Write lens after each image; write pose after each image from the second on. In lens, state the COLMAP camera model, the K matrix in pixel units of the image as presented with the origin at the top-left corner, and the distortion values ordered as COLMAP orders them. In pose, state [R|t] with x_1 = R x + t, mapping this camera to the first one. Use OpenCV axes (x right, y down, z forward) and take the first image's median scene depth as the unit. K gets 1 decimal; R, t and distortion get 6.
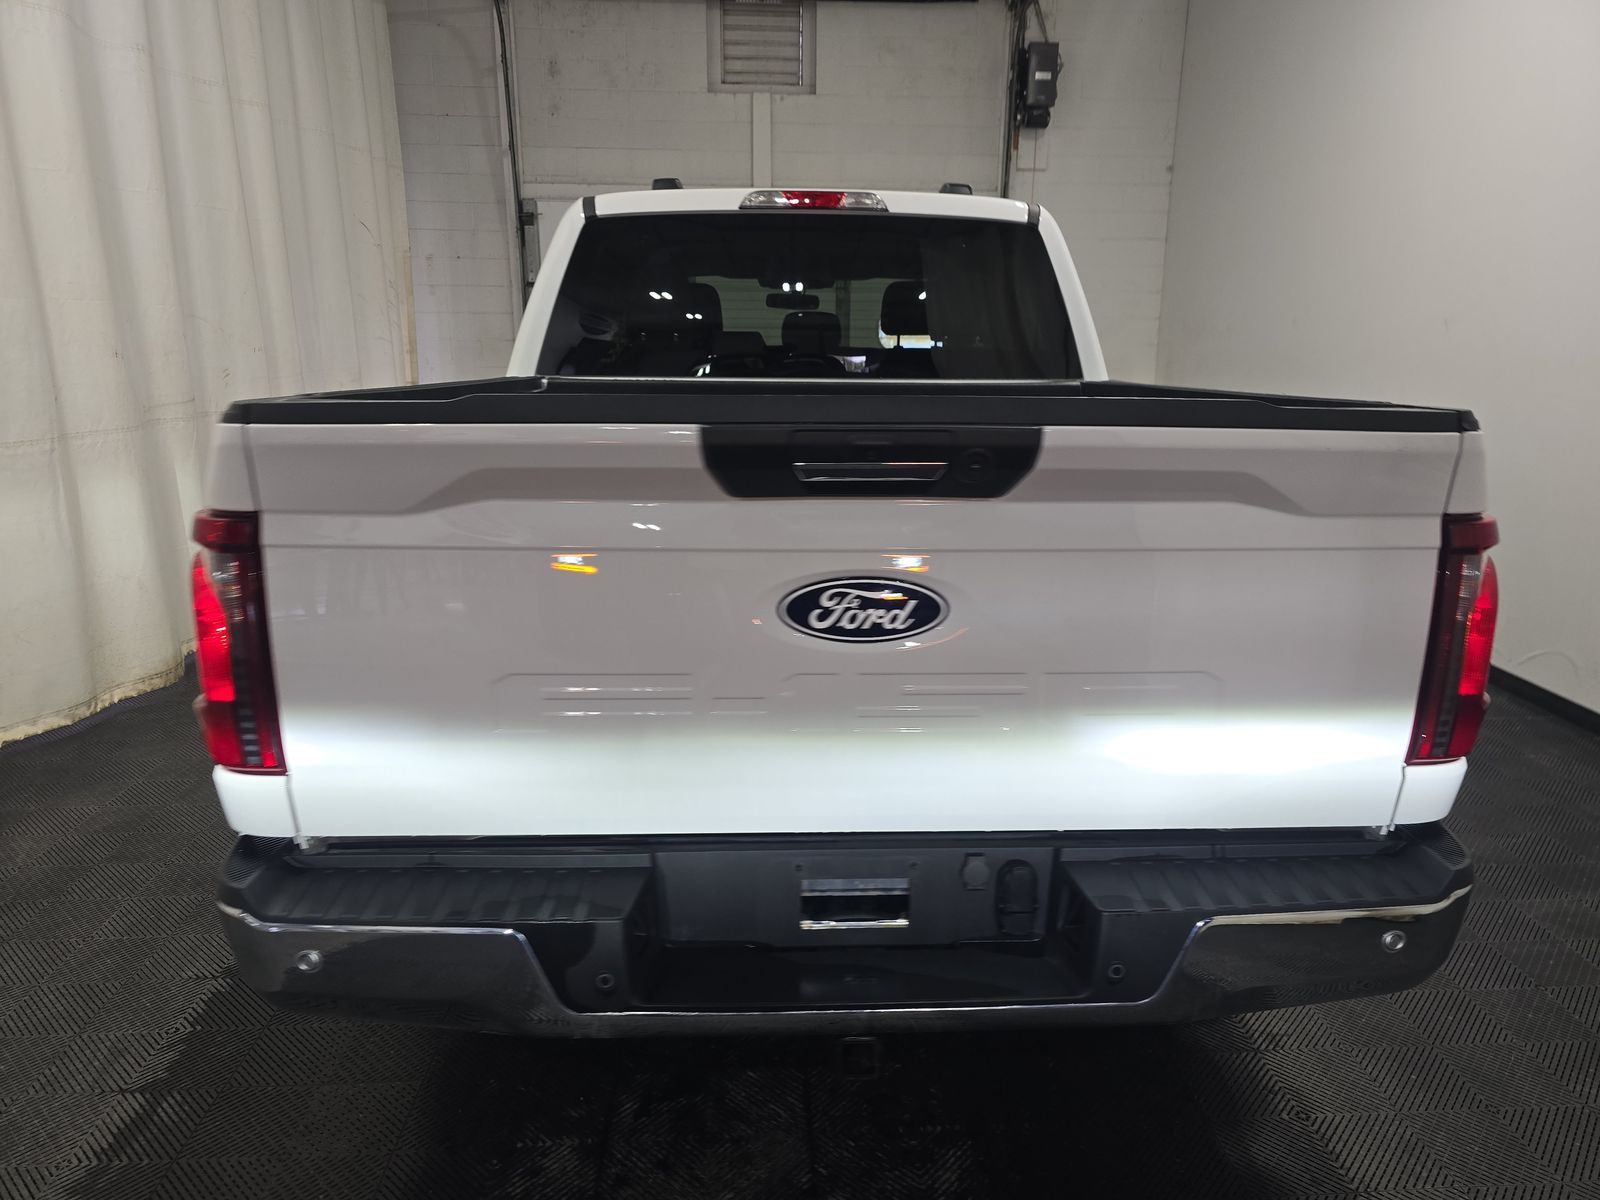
lens RADIAL K [[1071.3, 0, 837.1], [0, 1071.3, 594.8], [0, 0, 1]] dist [0.060855, -0.067456]
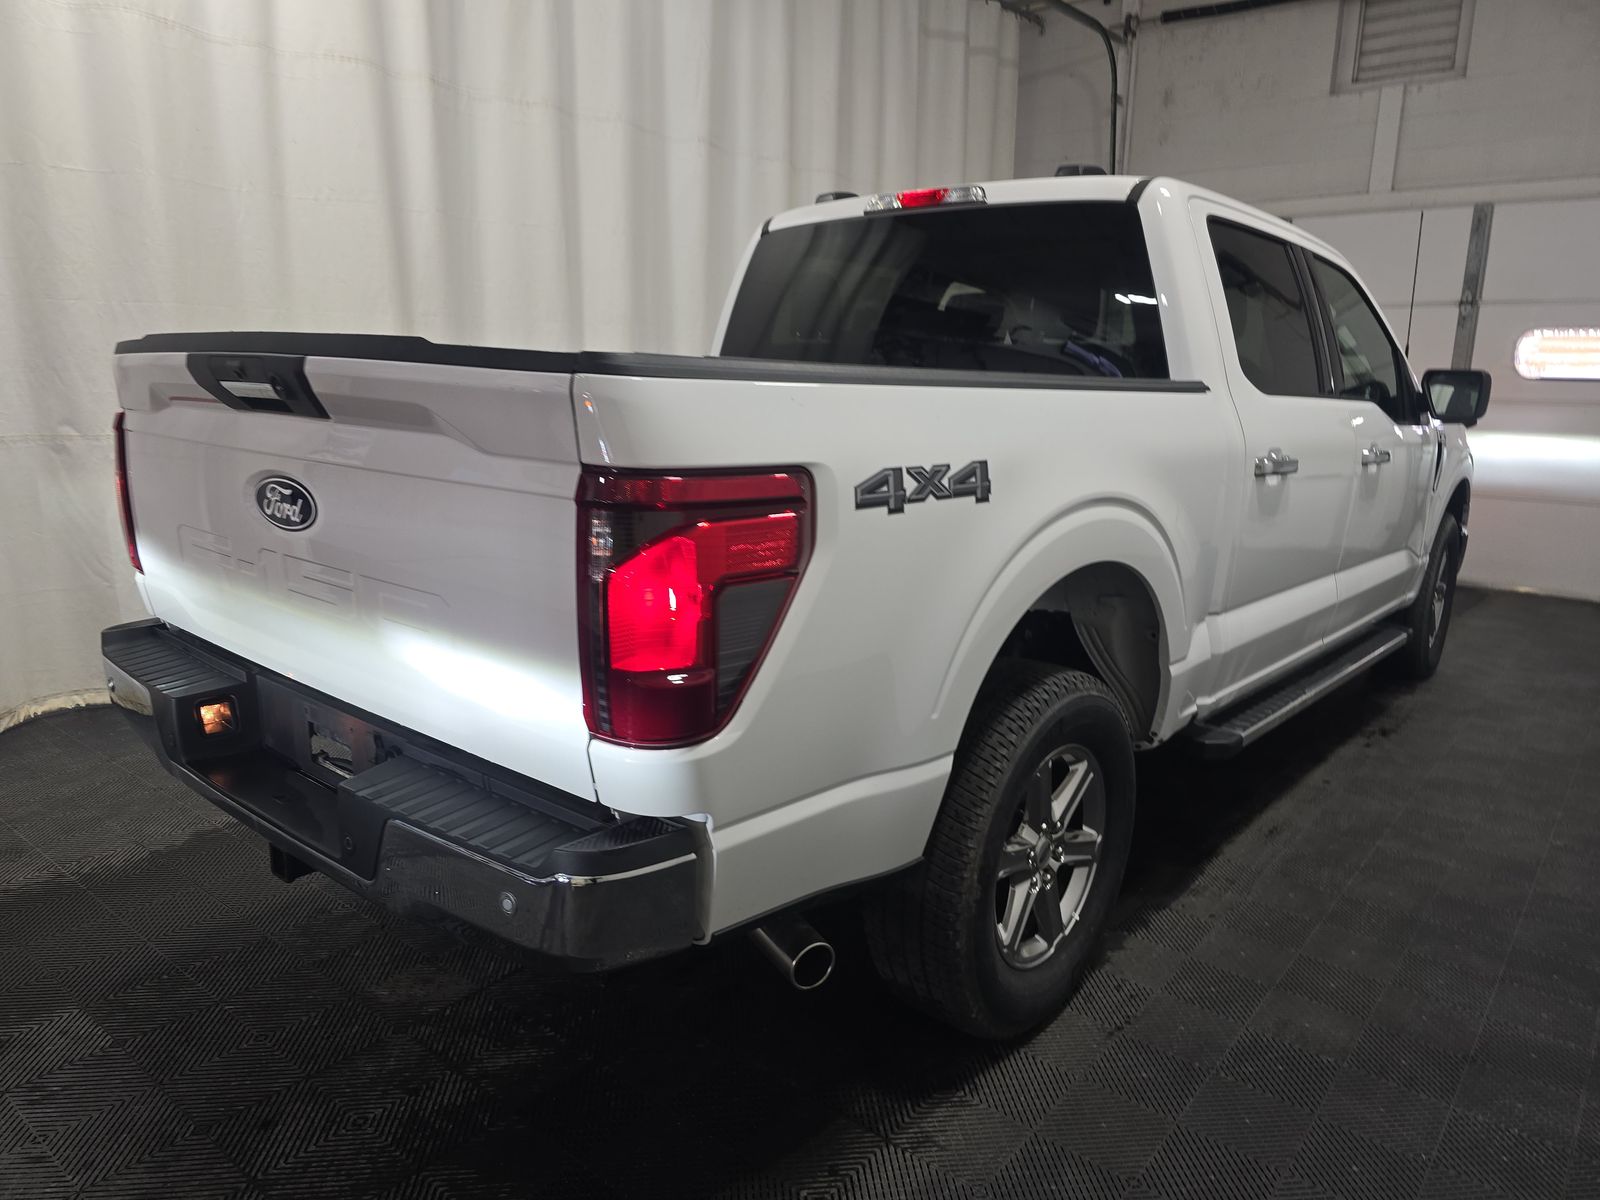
lens RADIAL K [[1064.3, 0, 857.5], [0, 1064.3, 601.2], [0, 0, 1]] dist [0.079349, -0.071425]
pose [[0.742514, 0.149598, -0.652911, 0.638143], [-0.170432, 0.984855, 0.031833, -0.013046], [0.647785, 0.087640, 0.756765, 0.220951]]
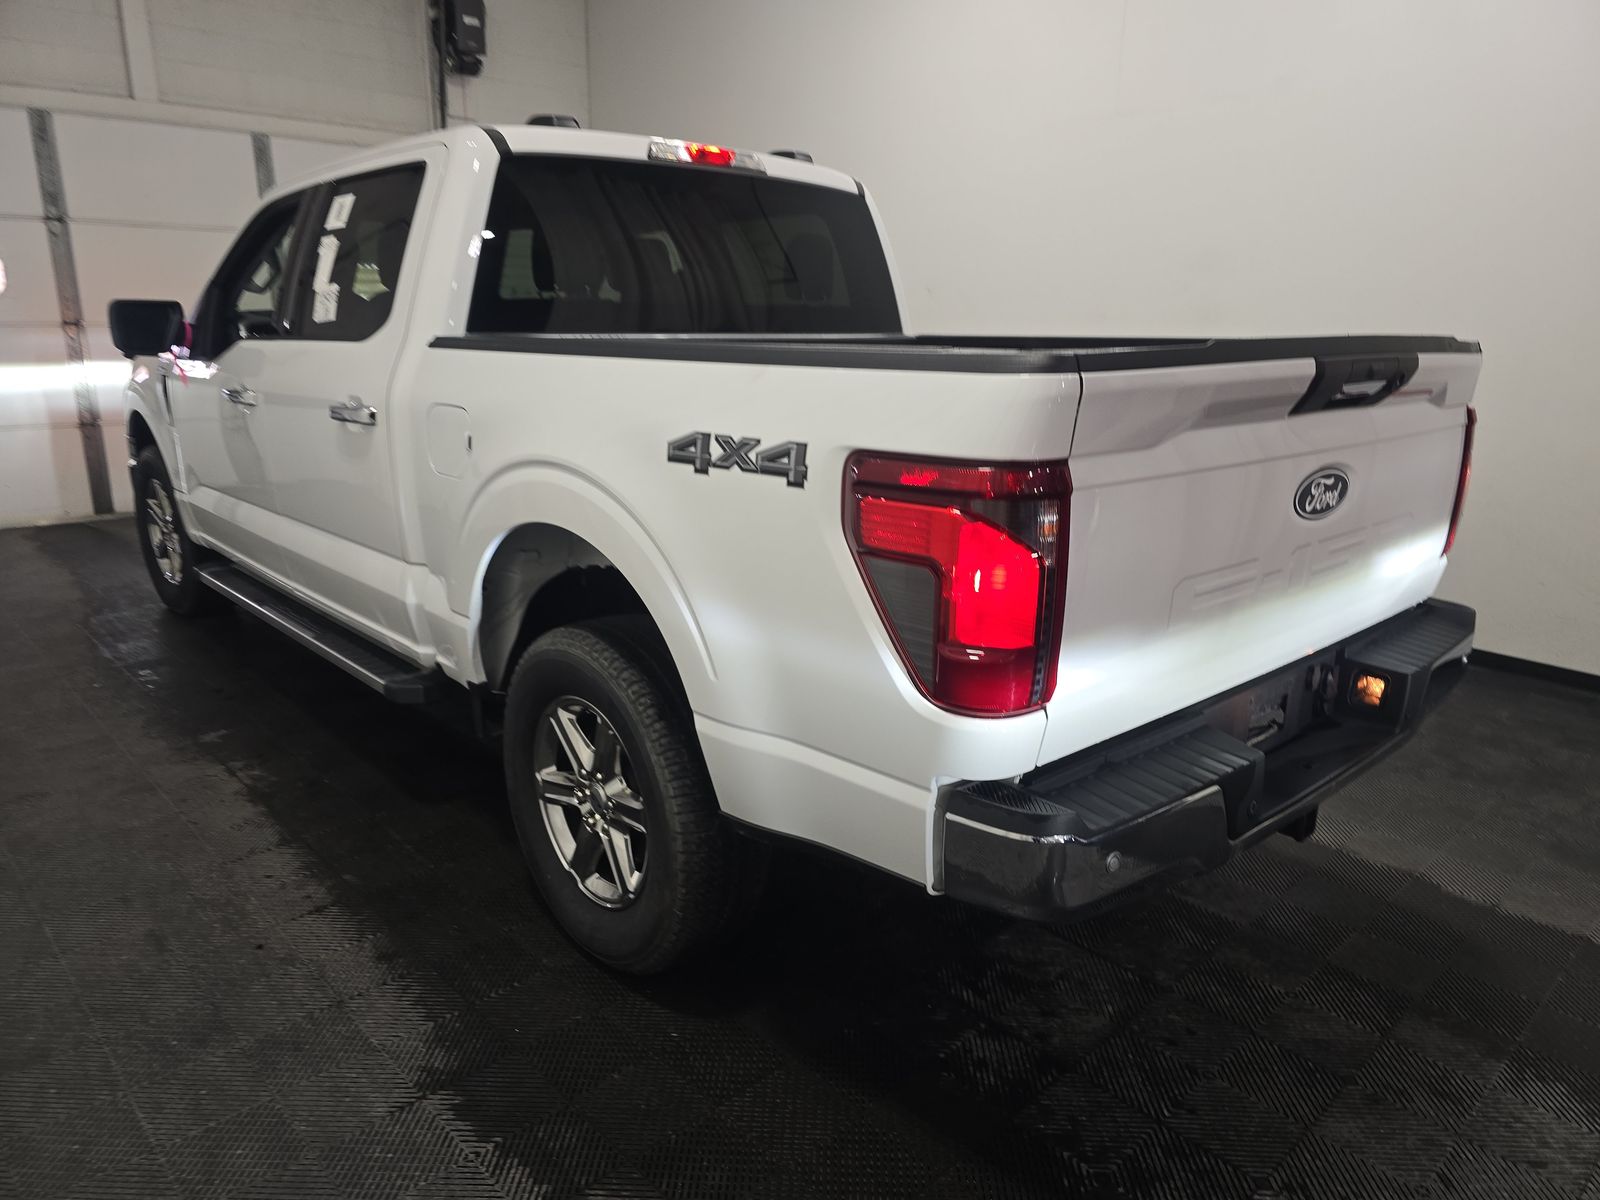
lens RADIAL K [[1071.3, 0, 837.1], [0, 1071.3, 594.8], [0, 0, 1]] dist [0.060855, -0.067456]
pose [[0.767433, -0.160365, 0.620750, -0.615403], [0.139156, 0.986795, 0.082890, -0.027561], [-0.625846, 0.022769, 0.779615, 0.143585]]
